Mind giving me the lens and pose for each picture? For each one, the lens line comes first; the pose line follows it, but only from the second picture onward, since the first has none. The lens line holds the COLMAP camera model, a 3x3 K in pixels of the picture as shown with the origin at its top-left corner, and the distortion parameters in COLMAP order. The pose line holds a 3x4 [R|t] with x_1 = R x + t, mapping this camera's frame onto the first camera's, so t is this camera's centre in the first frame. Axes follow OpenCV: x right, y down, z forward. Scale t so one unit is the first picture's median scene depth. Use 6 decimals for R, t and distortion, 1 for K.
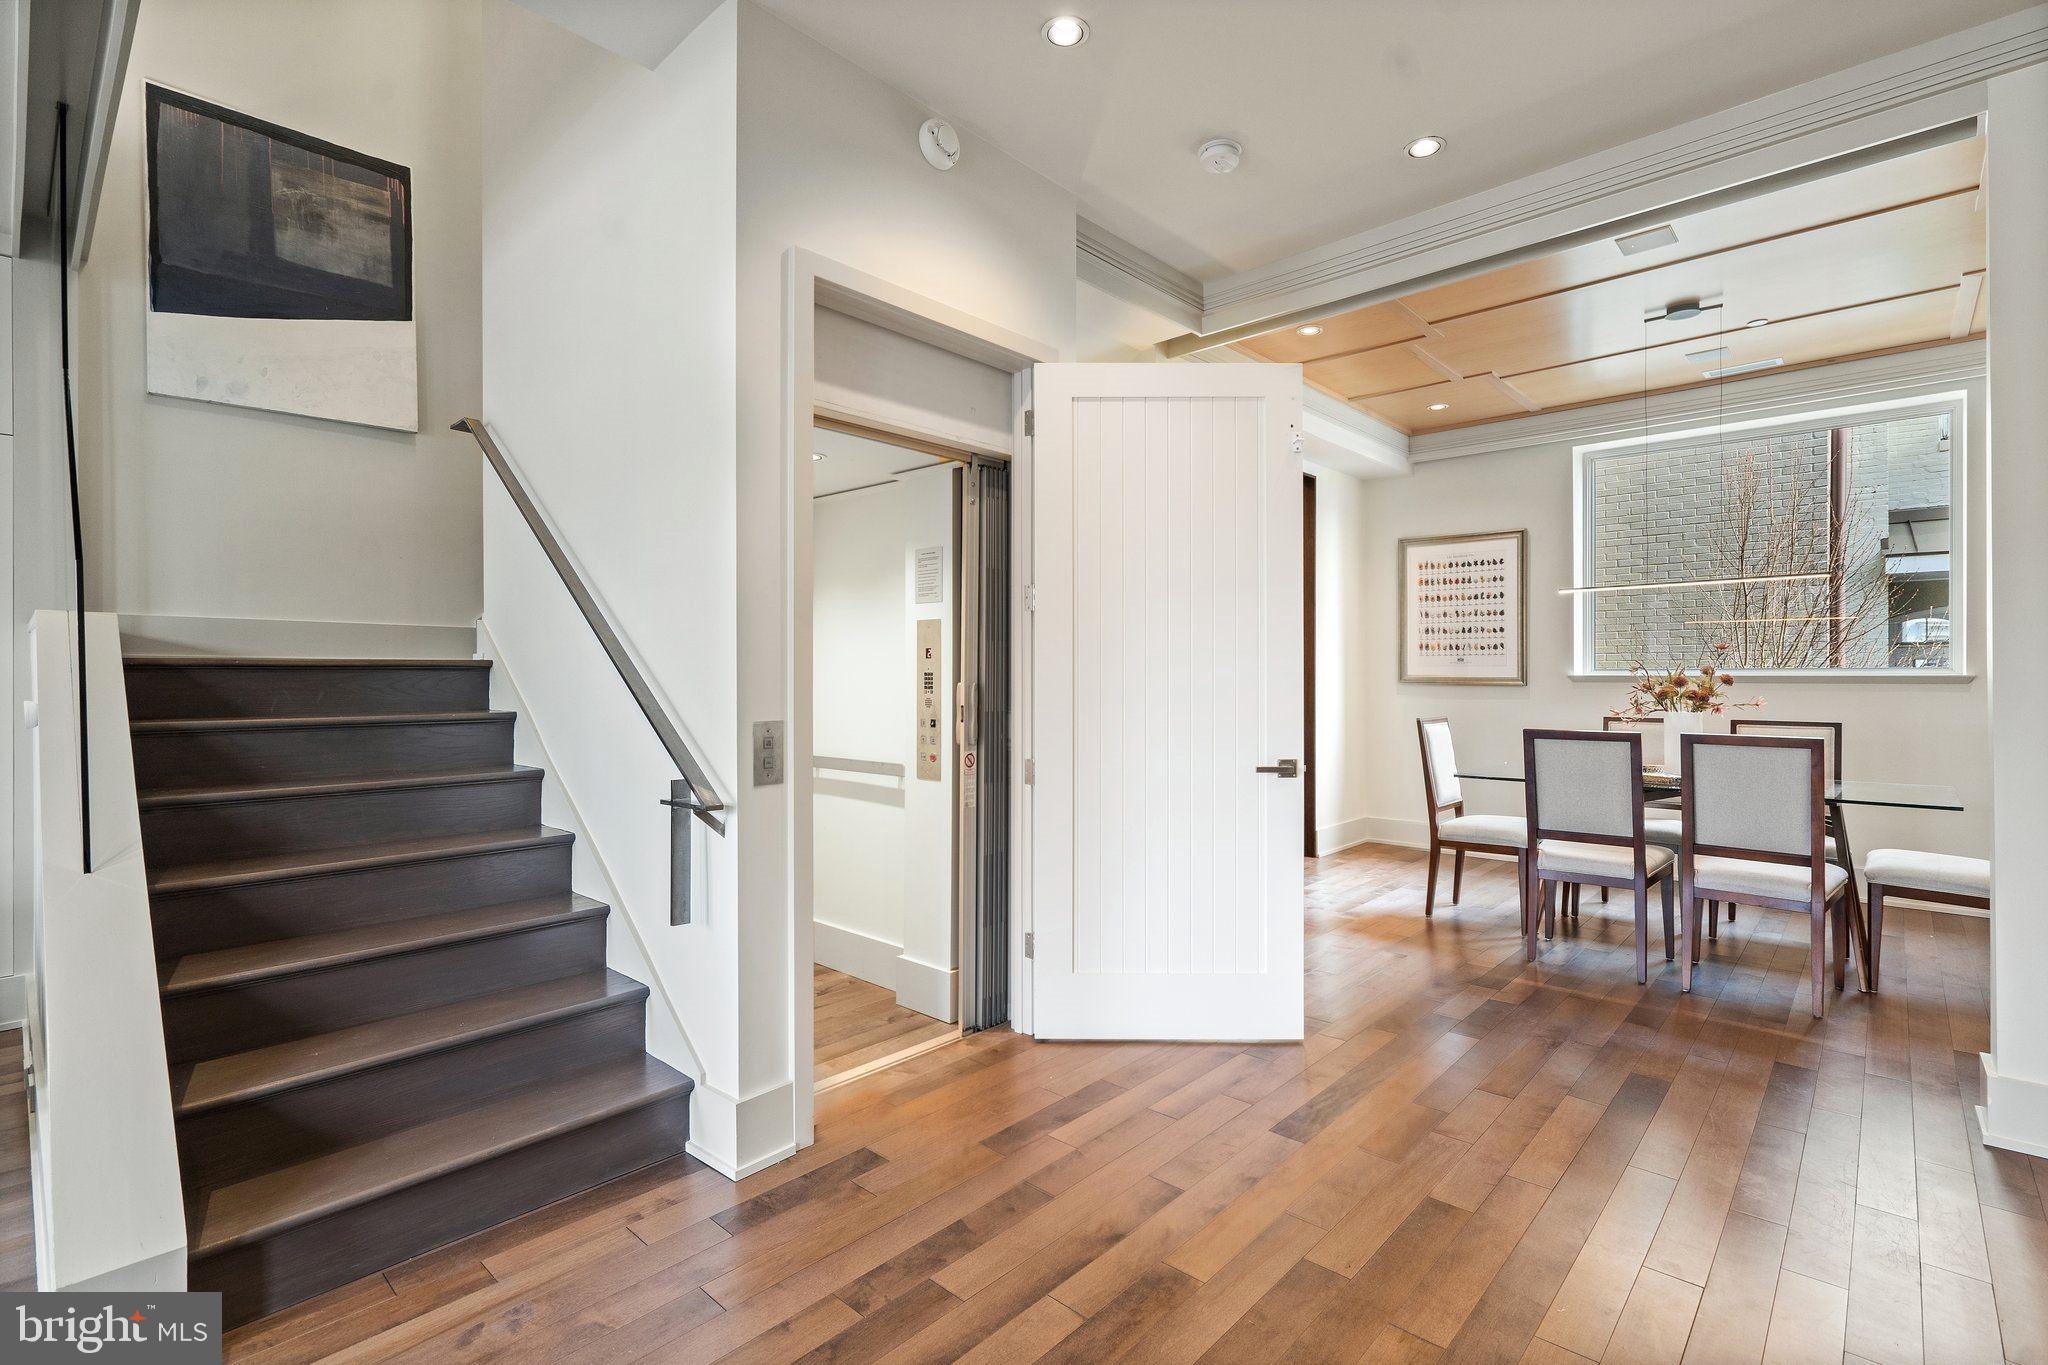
lens RADIAL K [[950.6, 0, 1029.2], [0, 950.6, 680.0], [0, 0, 1]] dist [-0.001699, 0.000242]
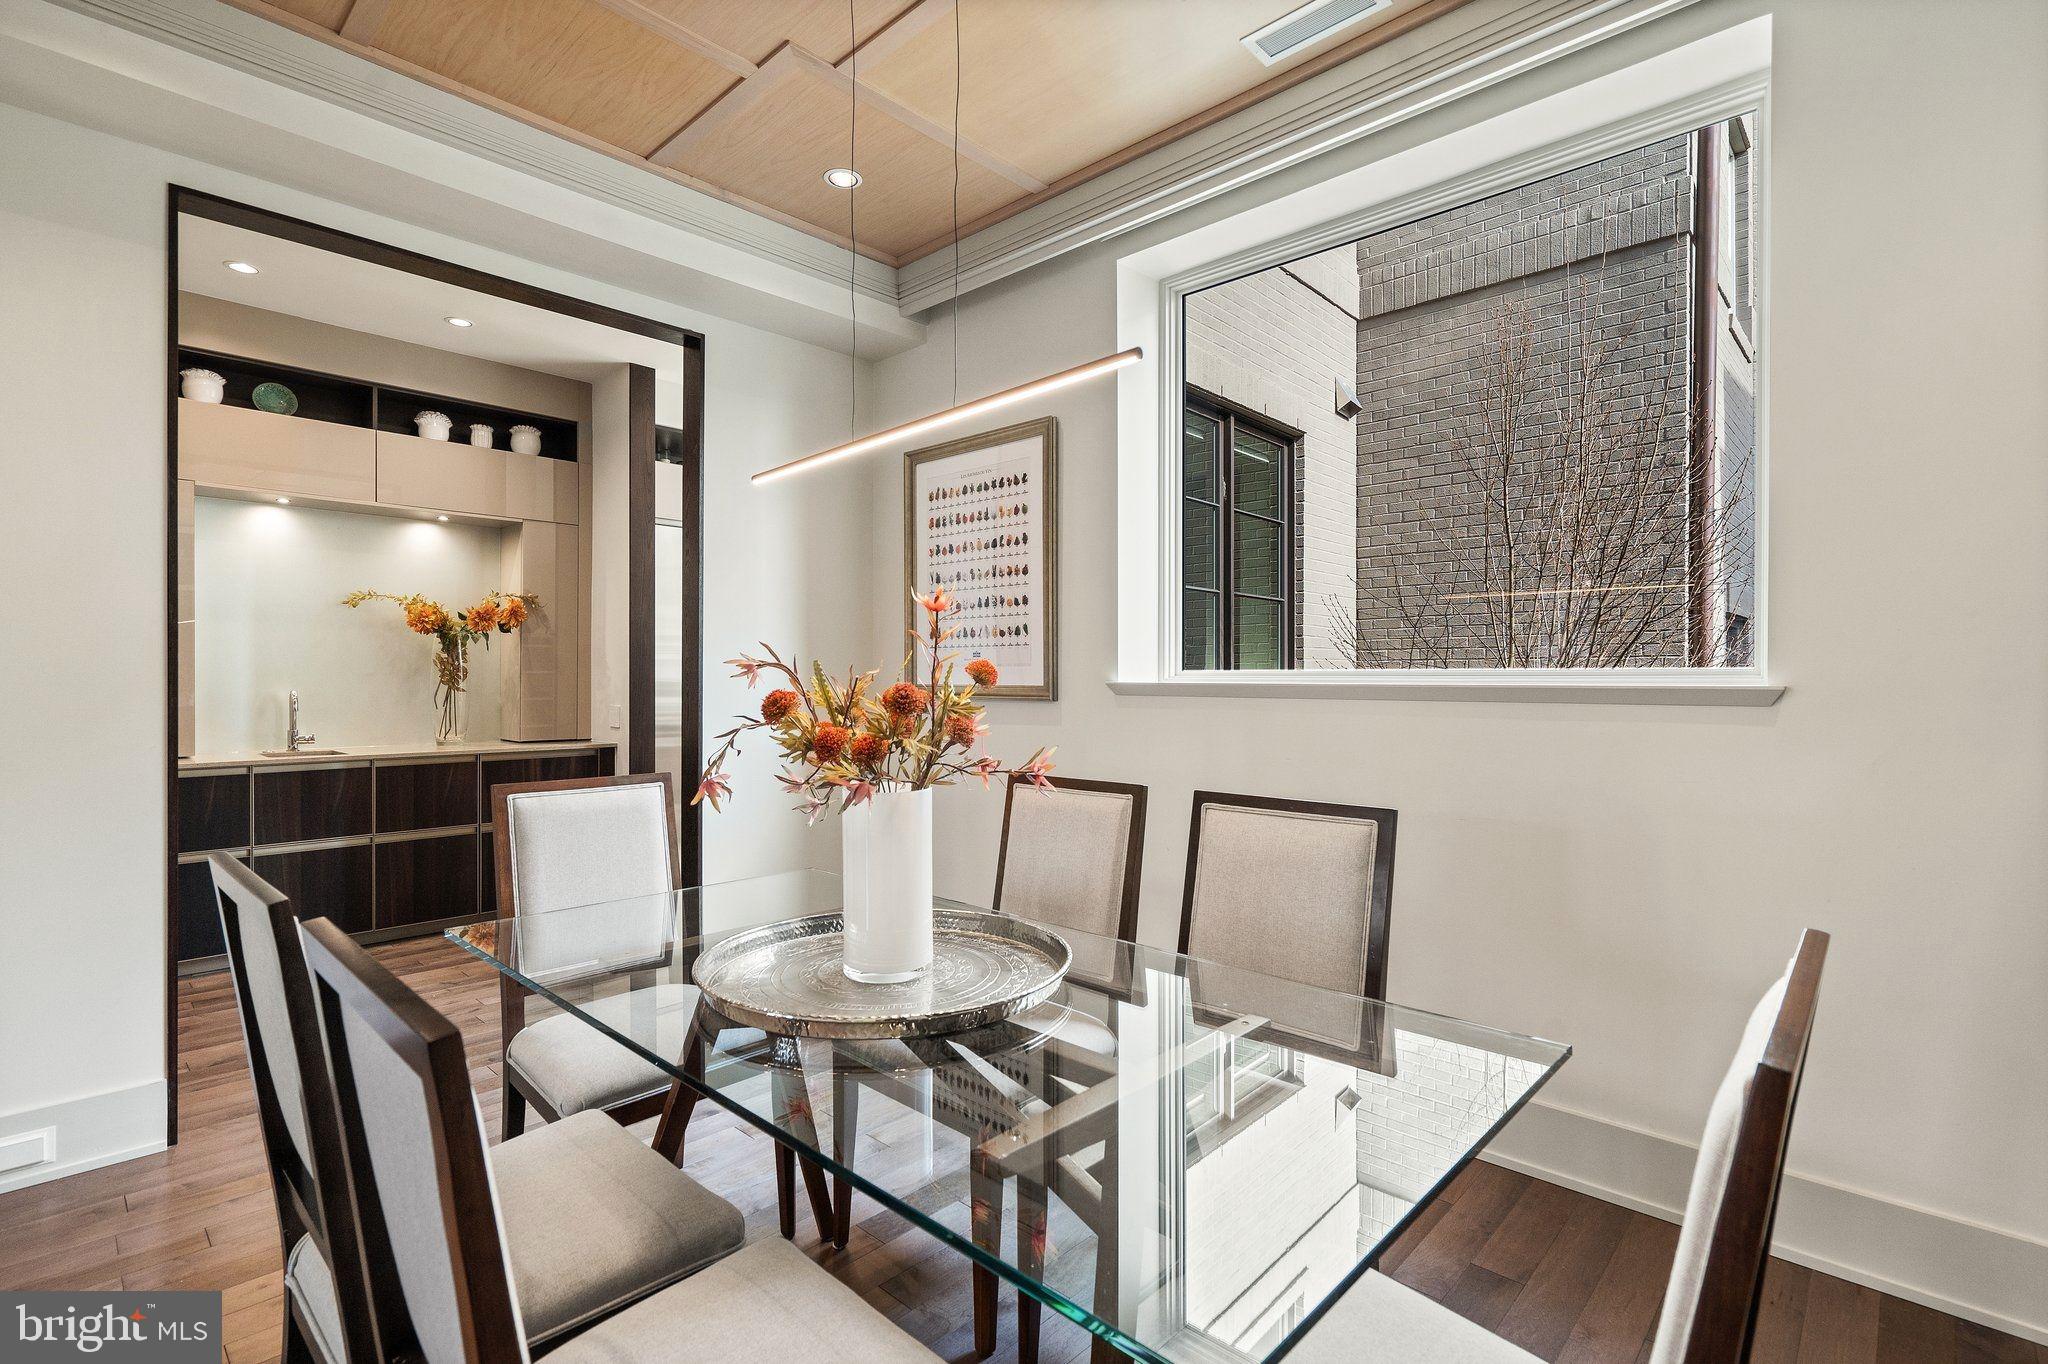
lens RADIAL K [[950.6, 0, 1018.3], [0, 950.6, 682.6], [0, 0, 1]] dist [-0.001699, 0.000242]
pose [[0.999578, 0.003033, -0.028877, 0.504826], [-0.003122, 0.999991, -0.003019, -0.002792], [0.028867, 0.003108, 0.999578, 0.434691]]
